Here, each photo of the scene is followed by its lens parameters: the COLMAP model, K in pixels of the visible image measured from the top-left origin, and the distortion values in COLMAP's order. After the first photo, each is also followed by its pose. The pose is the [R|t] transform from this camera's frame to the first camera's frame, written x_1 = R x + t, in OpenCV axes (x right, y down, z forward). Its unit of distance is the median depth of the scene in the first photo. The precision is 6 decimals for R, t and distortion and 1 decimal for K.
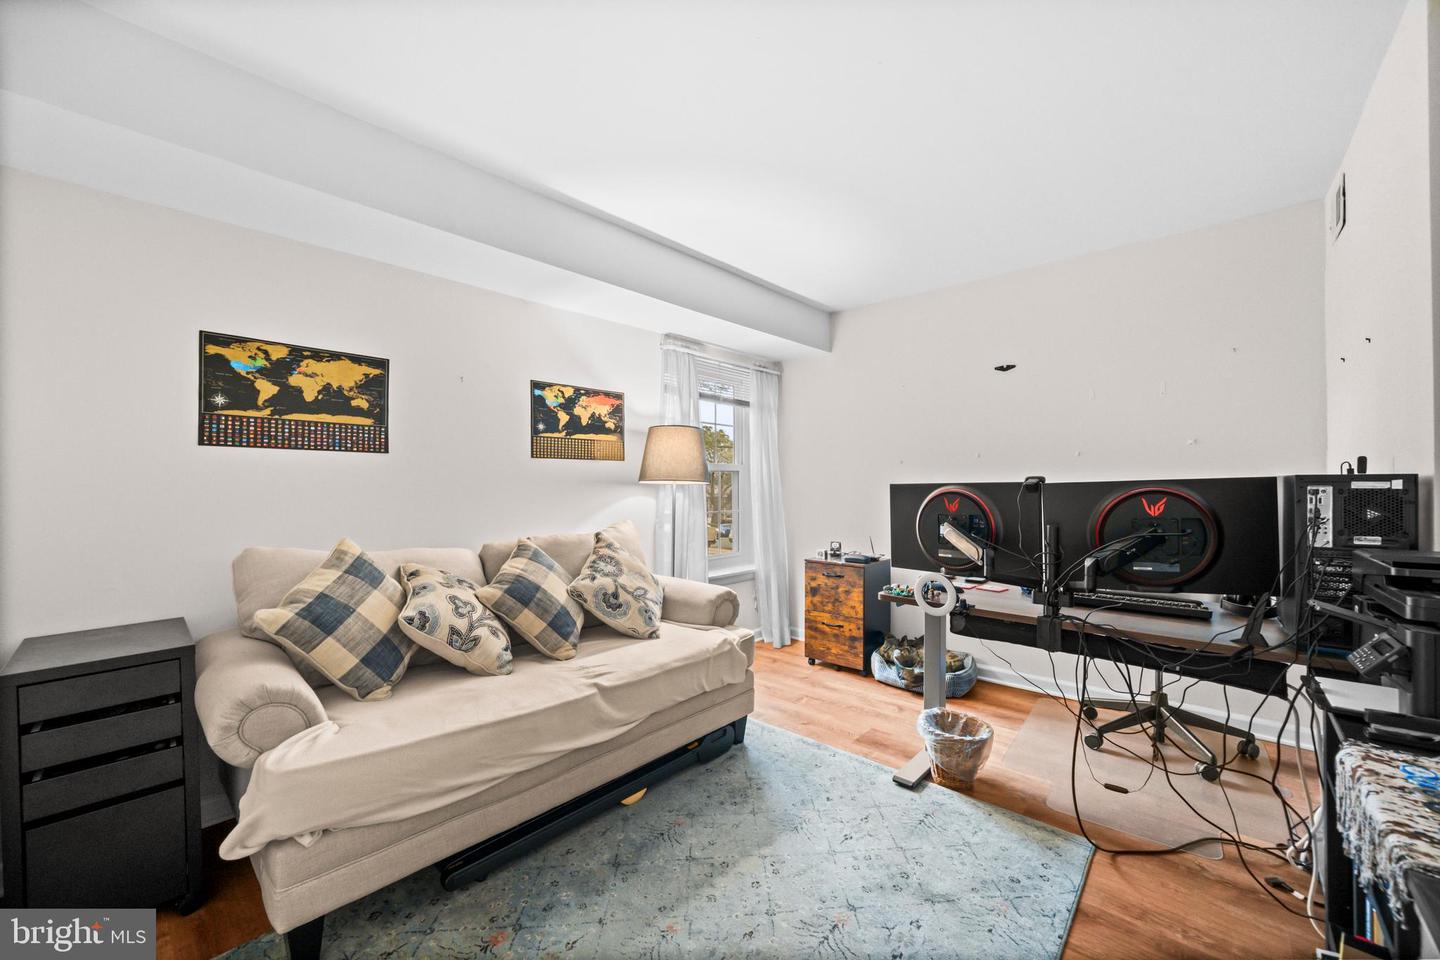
lens RADIAL K [[550.6, 0, 723.0], [0, 550.6, 477.7], [0, 0, 1]] dist [-0.001867, -0.000530]
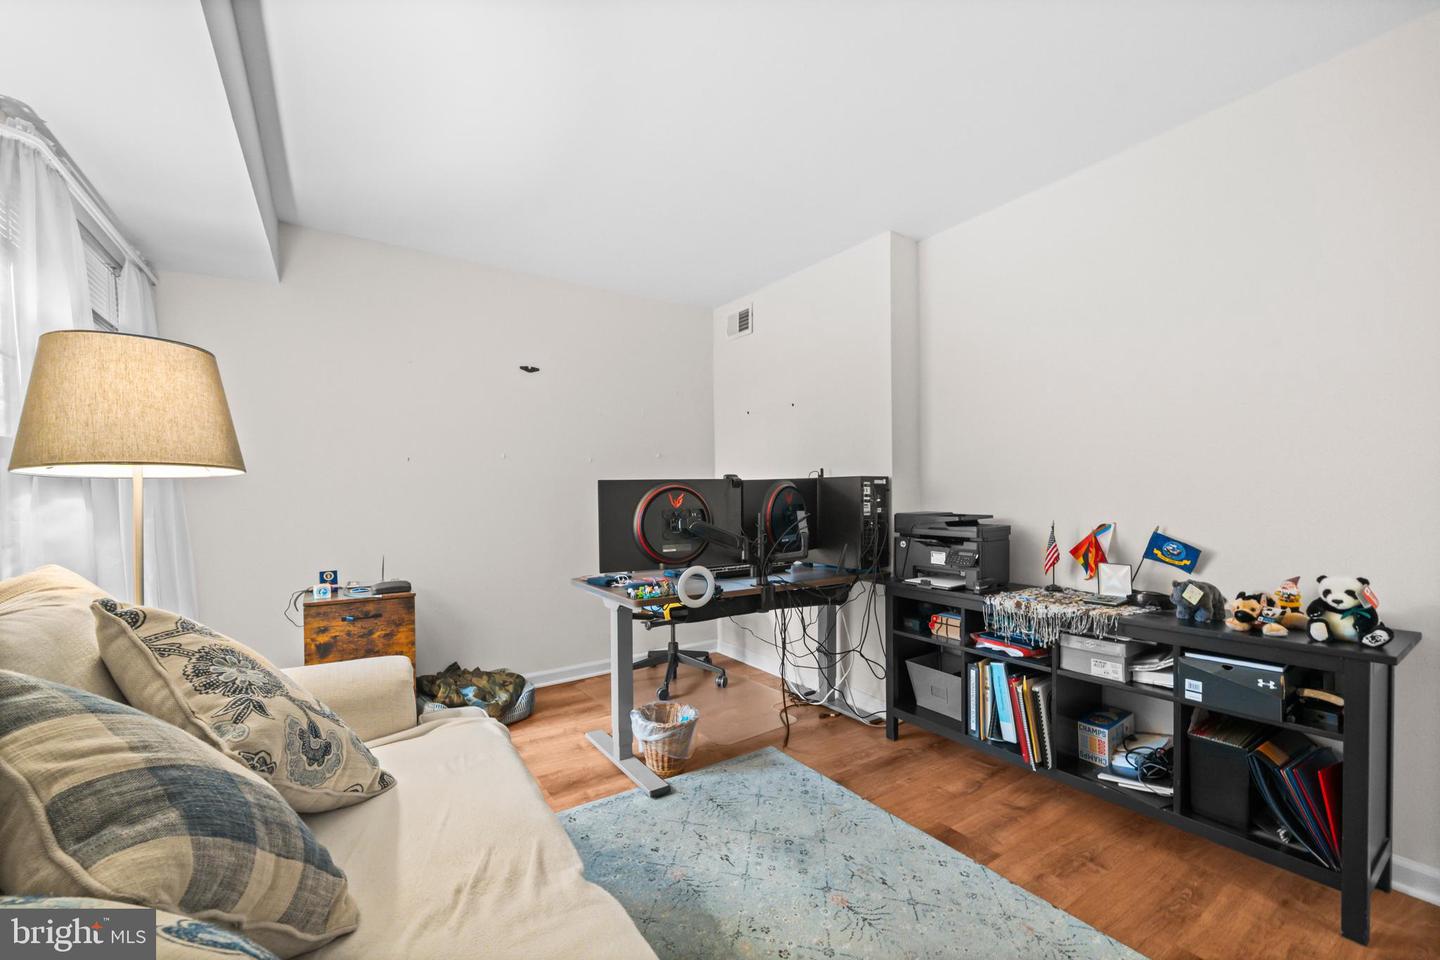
lens RADIAL K [[550.6, 0, 722.5], [0, 550.6, 494.7], [0, 0, 1]] dist [-0.001867, -0.000530]
pose [[0.276390, -0.002884, 0.961041, -0.527212], [-0.003434, 0.999986, 0.003989, 0.032774], [-0.961039, -0.004403, 0.276377, 0.601631]]
